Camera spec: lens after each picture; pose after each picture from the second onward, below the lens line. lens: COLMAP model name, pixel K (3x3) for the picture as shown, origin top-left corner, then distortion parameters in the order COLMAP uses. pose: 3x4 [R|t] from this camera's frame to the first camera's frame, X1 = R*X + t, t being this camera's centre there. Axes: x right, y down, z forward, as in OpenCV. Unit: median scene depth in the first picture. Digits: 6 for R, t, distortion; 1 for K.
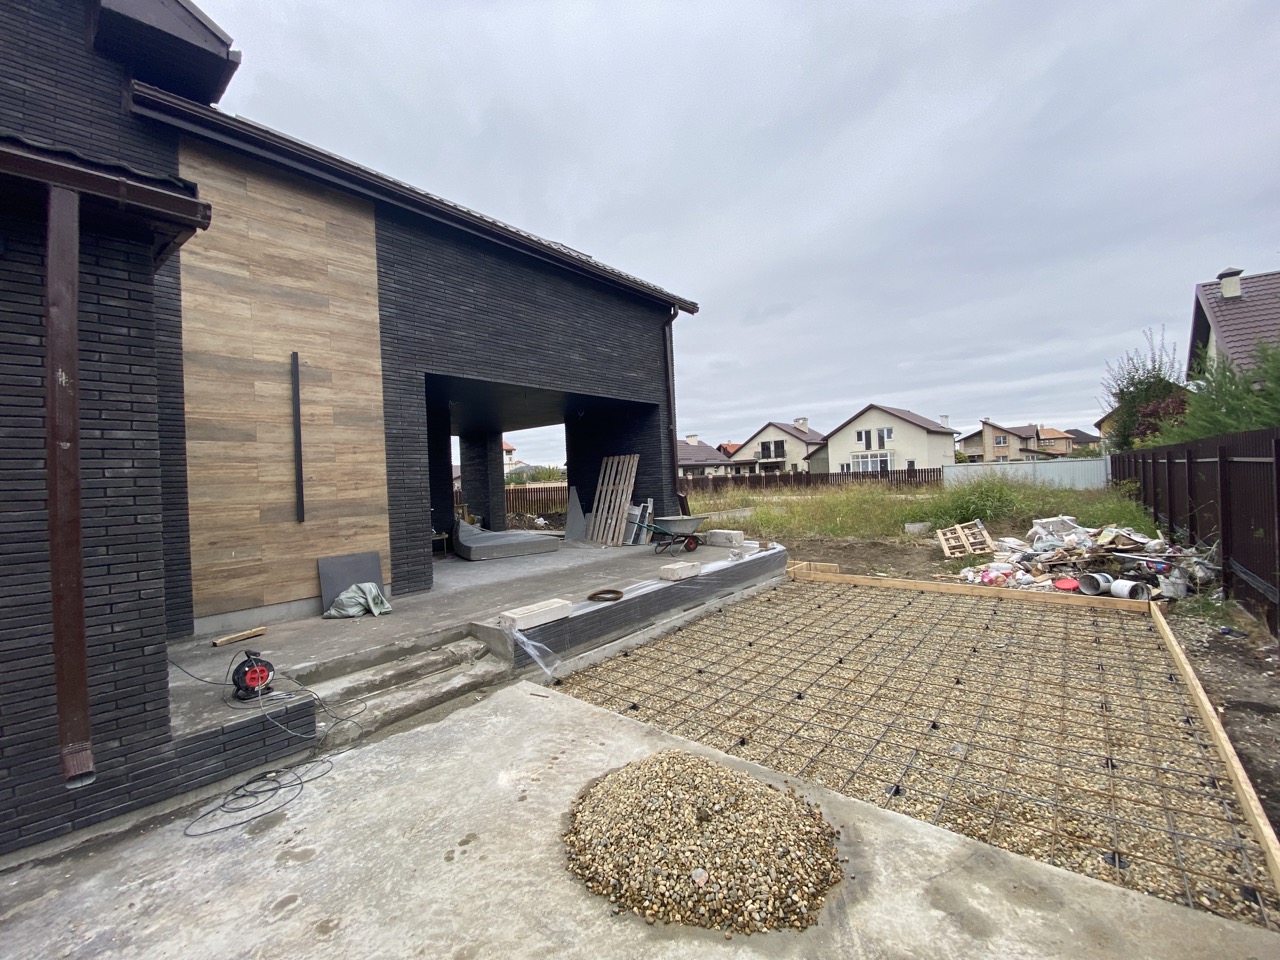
lens RADIAL K [[516.6, 0, 641.6], [0, 516.6, 483.0], [0, 0, 1]] dist [0.018740, -0.019638]
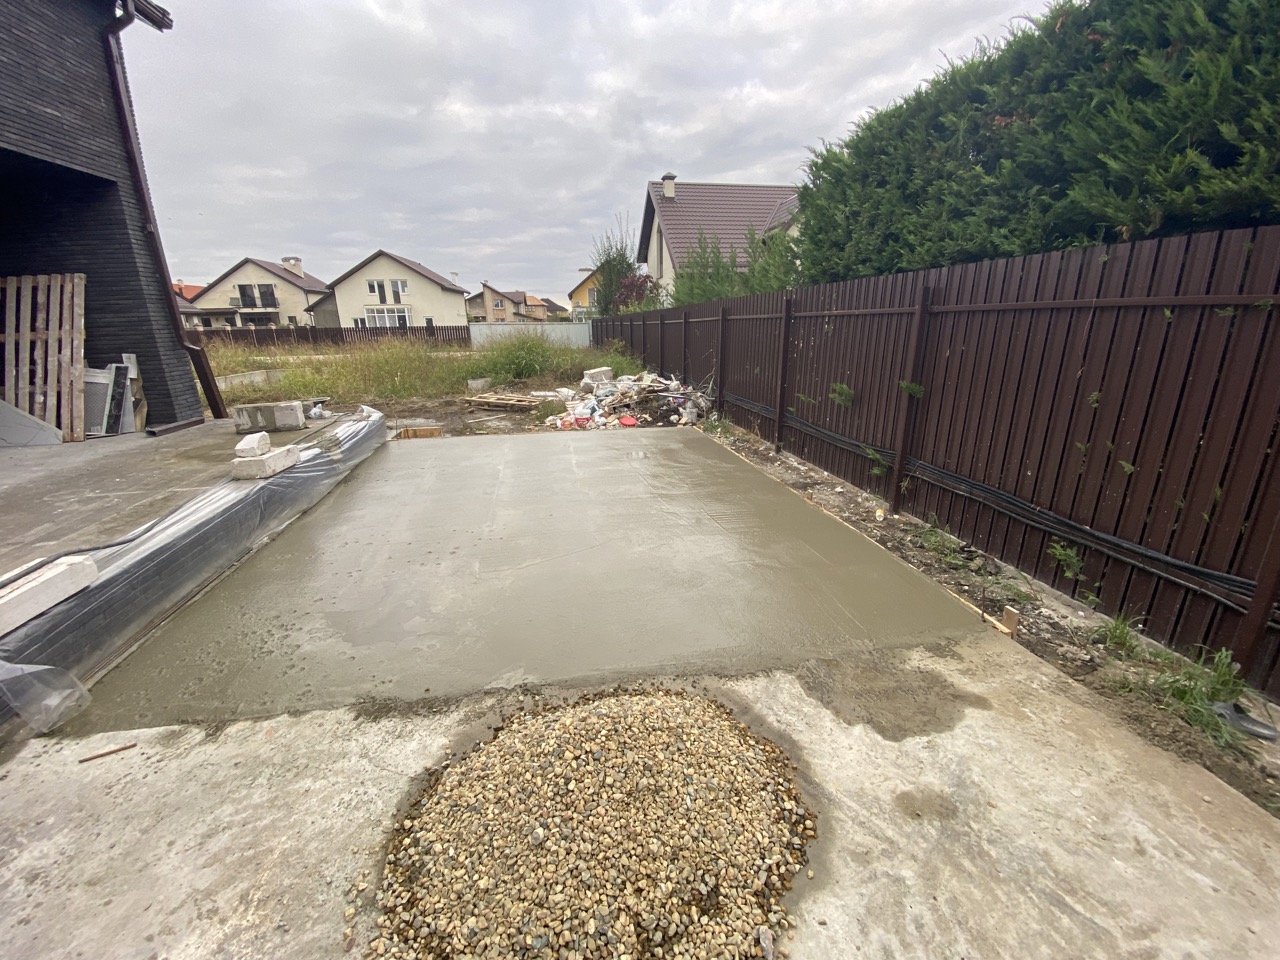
lens RADIAL K [[516.6, 0, 641.6], [0, 516.6, 483.0], [0, 0, 1]] dist [0.018740, -0.019638]
pose [[0.637469, -0.193356, 0.745820, -0.047453], [-0.007032, 0.966498, 0.256578, 0.010441], [-0.770444, -0.168805, 0.614752, 0.095386]]
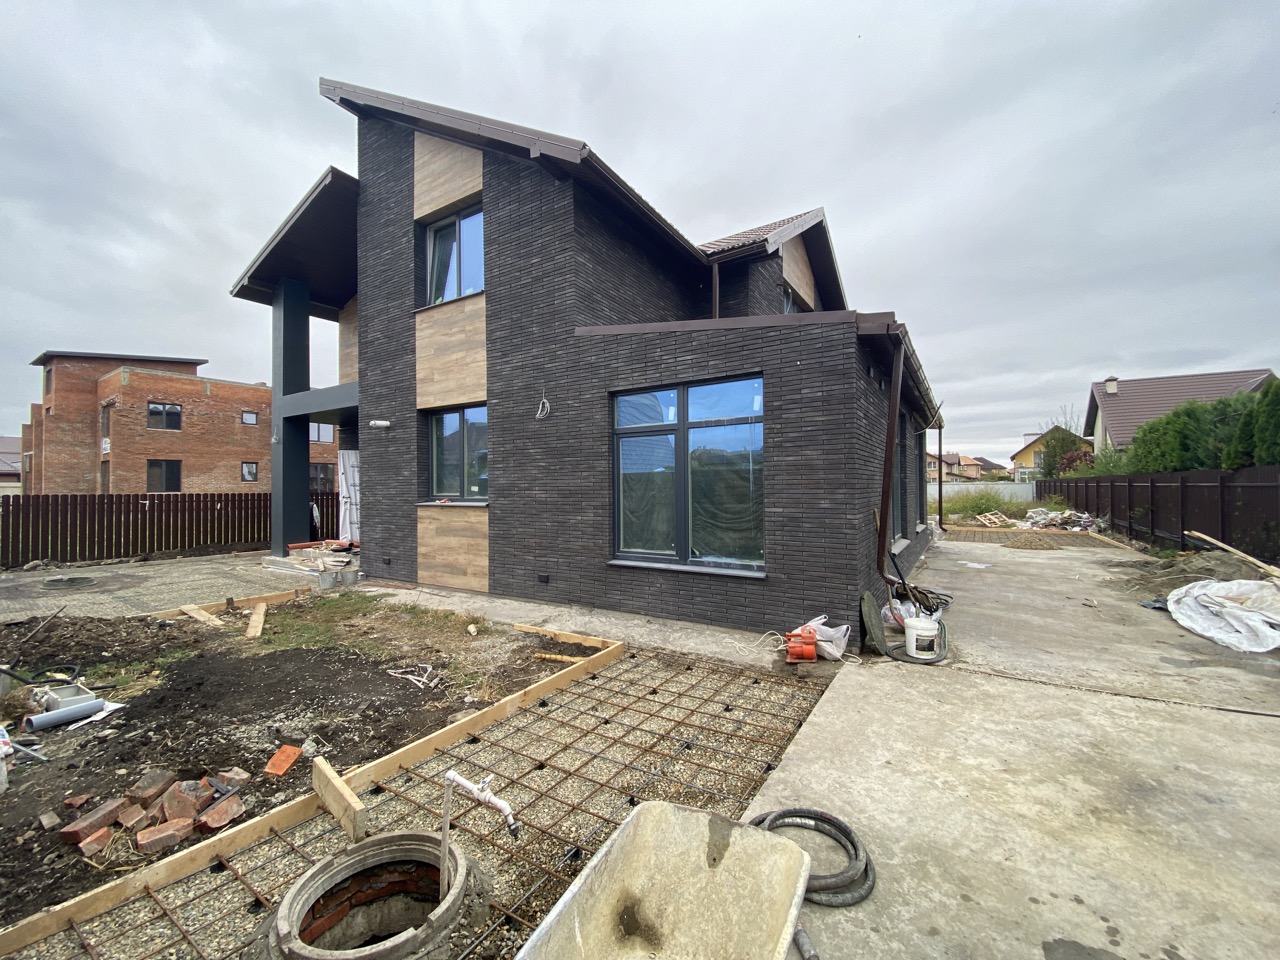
lens RADIAL K [[517.3, 0, 631.3], [0, 517.3, 482.3], [0, 0, 1]] dist [0.055074, -0.041049]
pose [[0.991039, 0.037107, 0.128317, -0.734947], [-0.034809, 0.999192, -0.020102, 0.037482], [-0.128959, 0.015455, 0.991529, -0.606218]]
